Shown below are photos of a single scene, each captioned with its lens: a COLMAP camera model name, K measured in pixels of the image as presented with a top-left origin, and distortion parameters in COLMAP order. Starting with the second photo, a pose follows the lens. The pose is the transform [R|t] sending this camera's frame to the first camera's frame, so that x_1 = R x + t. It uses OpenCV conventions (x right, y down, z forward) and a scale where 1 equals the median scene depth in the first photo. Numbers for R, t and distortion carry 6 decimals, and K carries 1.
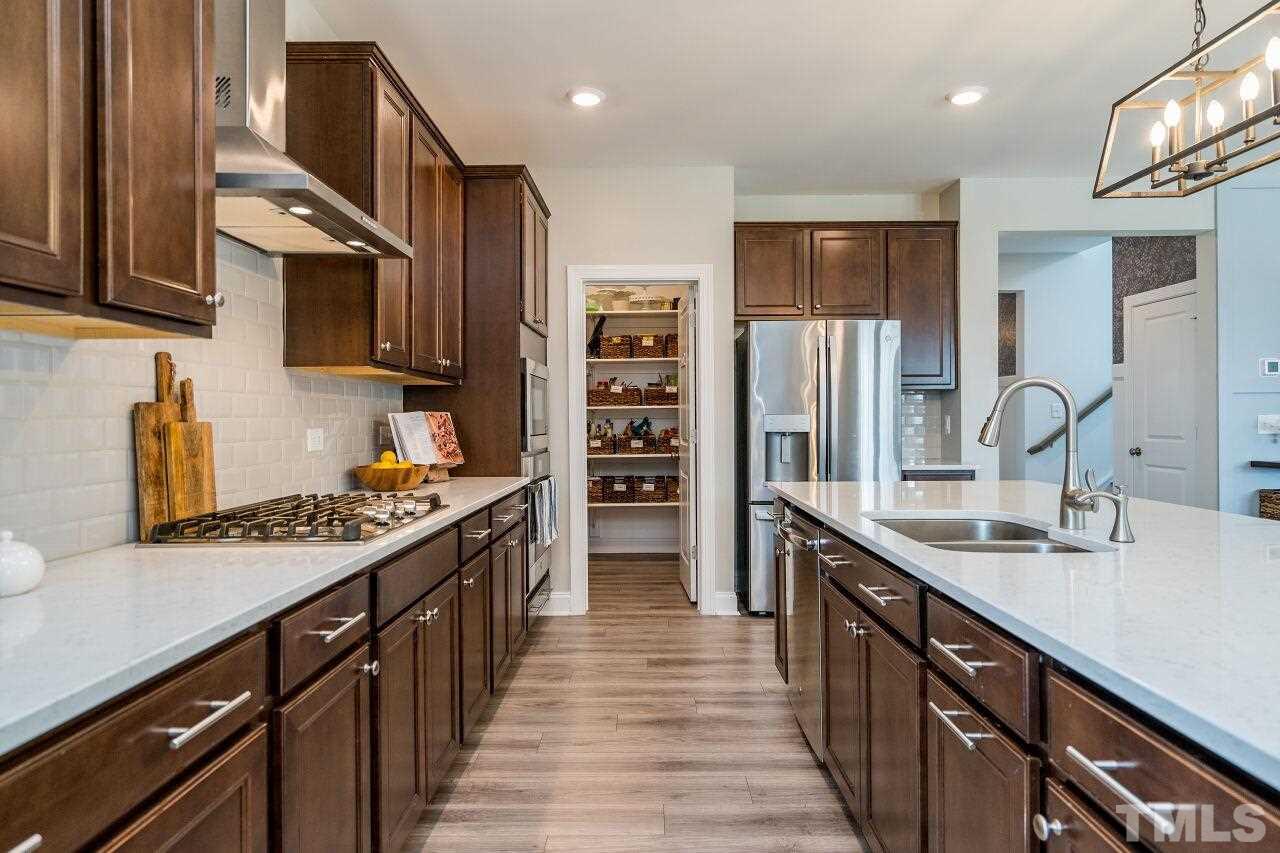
lens RADIAL K [[732.2, 0, 638.2], [0, 732.2, 415.5], [0, 0, 1]] dist [0.003582, 0.001560]
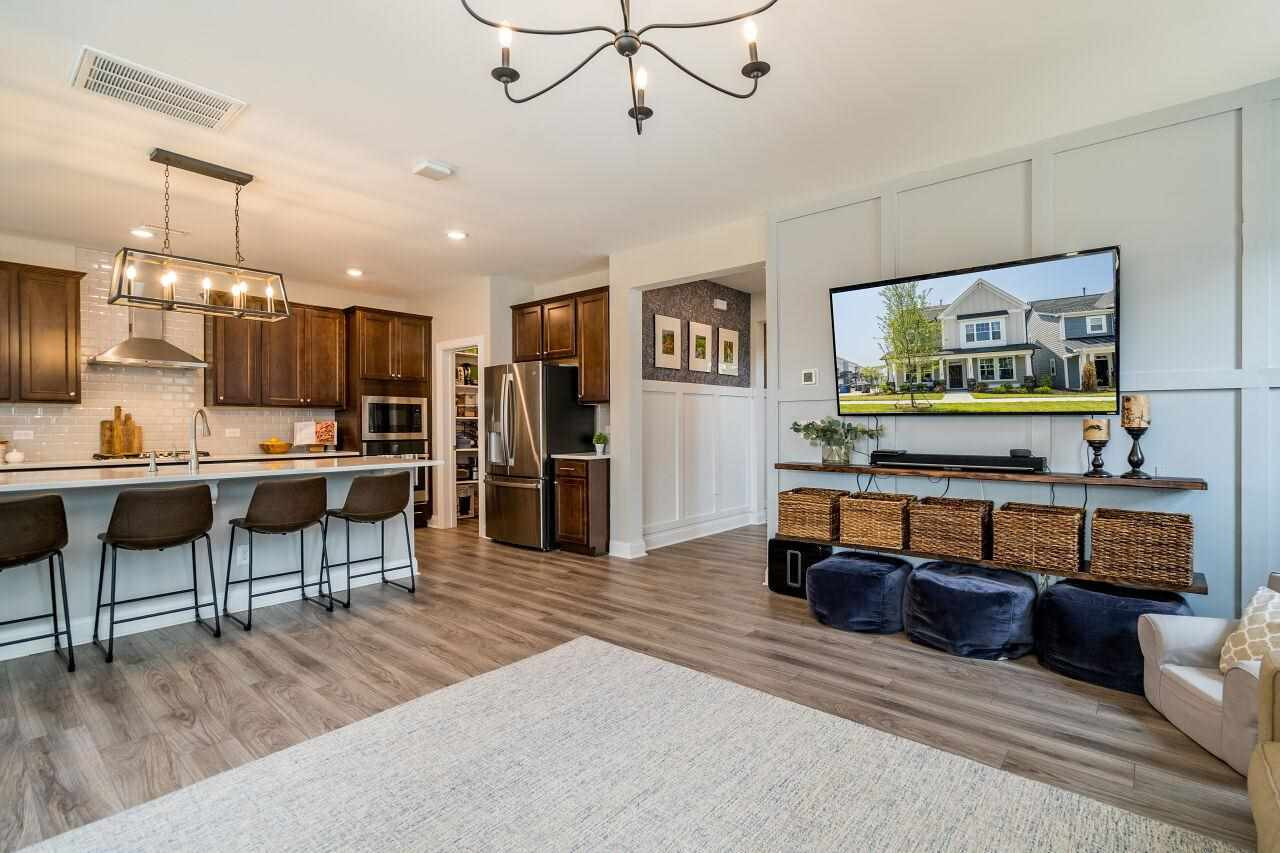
lens RADIAL K [[599.6, 0, 635.0], [0, 599.6, 427.9], [0, 0, 1]] dist [0.002686, 0.000907]
pose [[0.764797, 0.009927, -0.644195, 2.147811], [0.000266, 0.999876, 0.015724, -0.018113], [0.644271, -0.012197, 0.764700, 0.265897]]
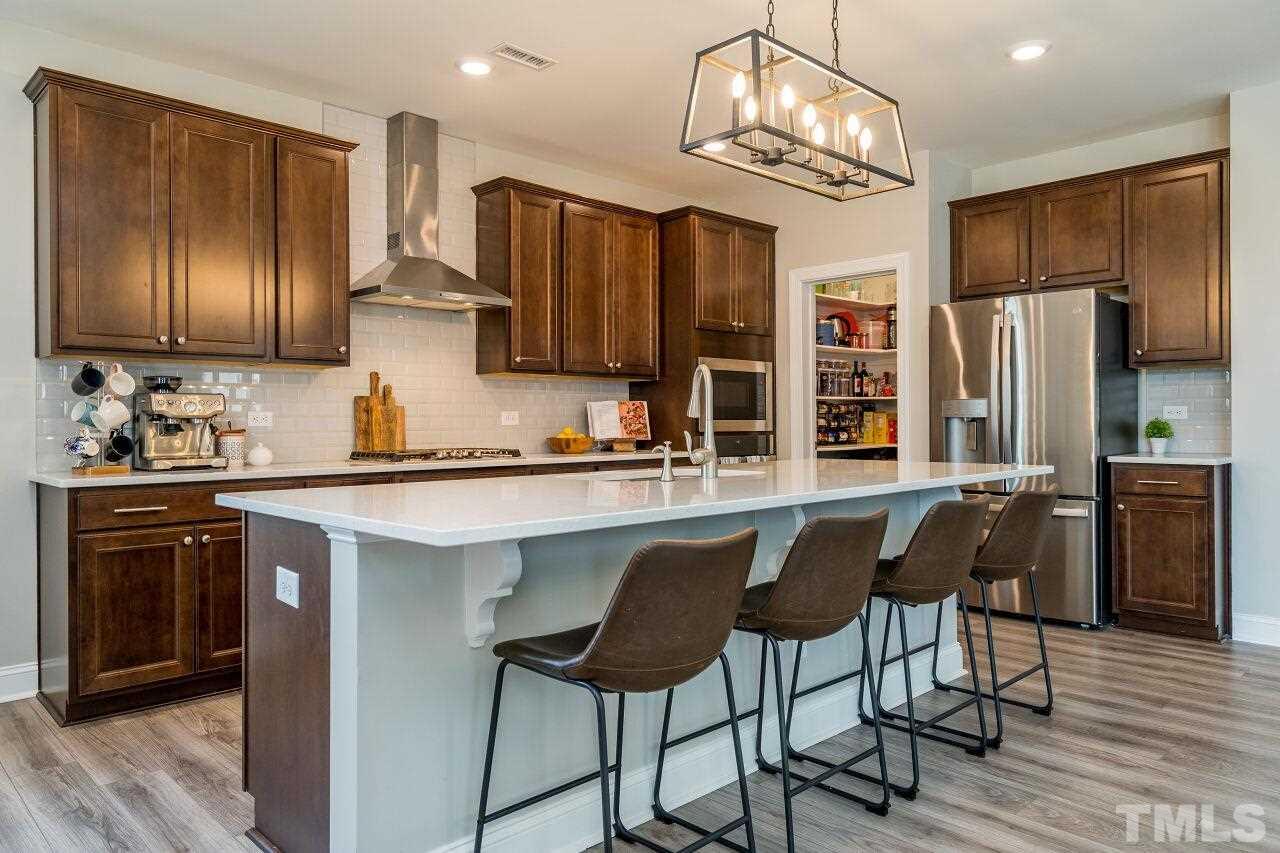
lens RADIAL K [[858.7, 0, 638.4], [0, 858.7, 423.0], [0, 0, 1]] dist [0.003883, 0.002157]
pose [[0.709318, 0.008623, -0.704836, 1.119970], [0.001849, 0.999899, 0.014094, 0.018015], [0.704887, -0.011301, 0.709230, -0.149650]]
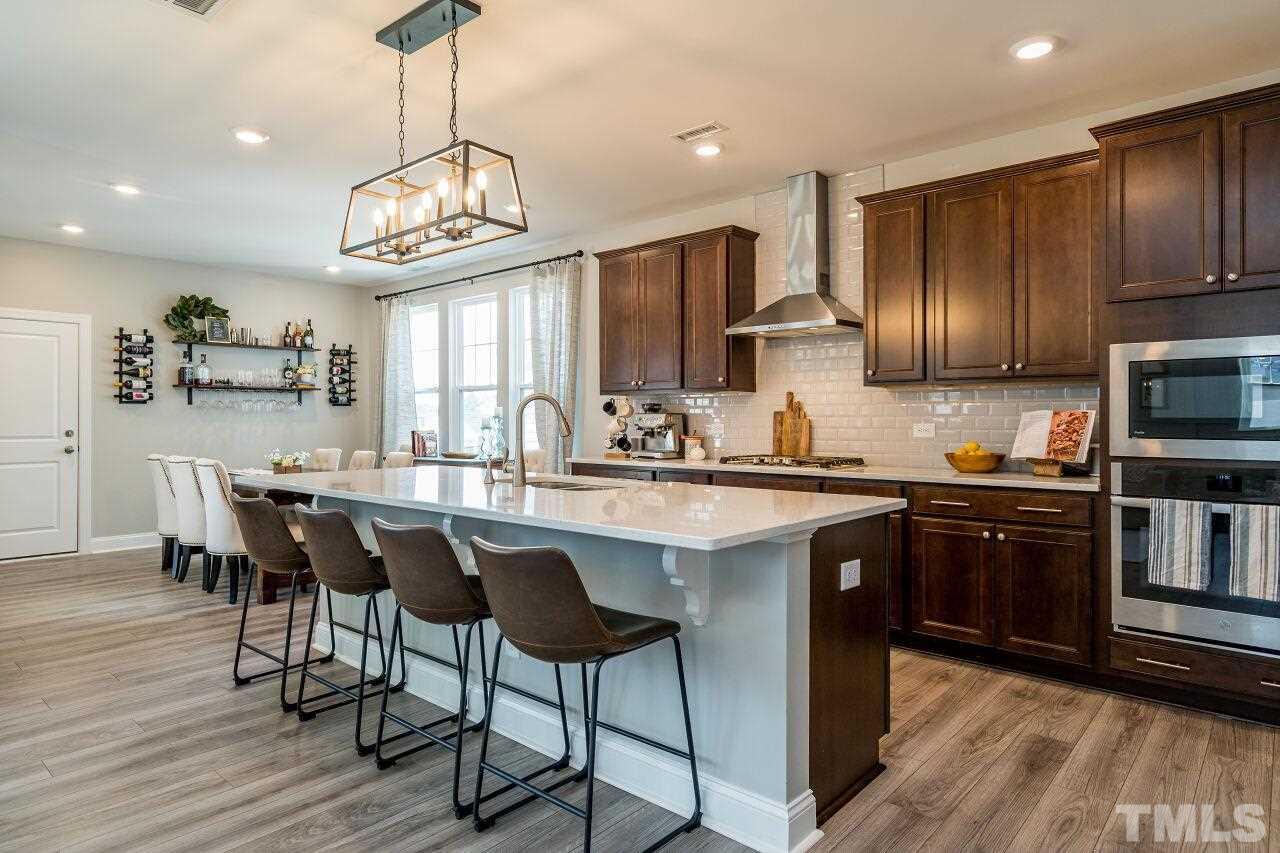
lens RADIAL K [[732.2, 0, 638.2], [0, 732.2, 415.5], [0, 0, 1]] dist [0.003582, 0.001560]
pose [[-0.650704, 0.008105, -0.759288, 1.168774], [0.012701, 0.999919, -0.000212, -0.005706], [0.759225, -0.009782, -0.650755, 1.574941]]
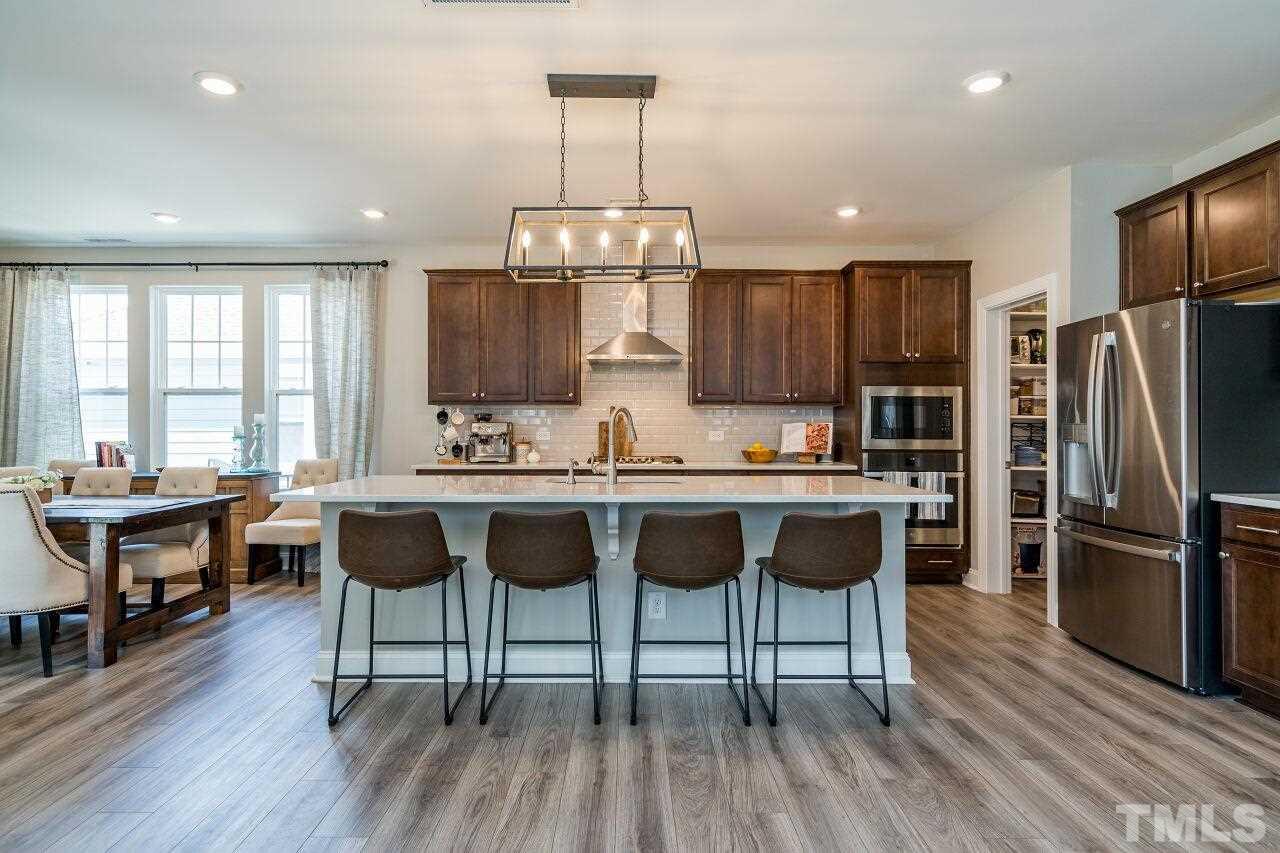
lens RADIAL K [[678.8, 0, 620.3], [0, 678.8, 424.5], [0, 0, 1]] dist [0.001728, 0.001247]
pose [[0.010884, 0.006615, -0.999919, 1.692377], [0.004844, 0.999966, 0.006668, -0.017232], [0.999929, -0.004916, 0.010851, 0.686115]]
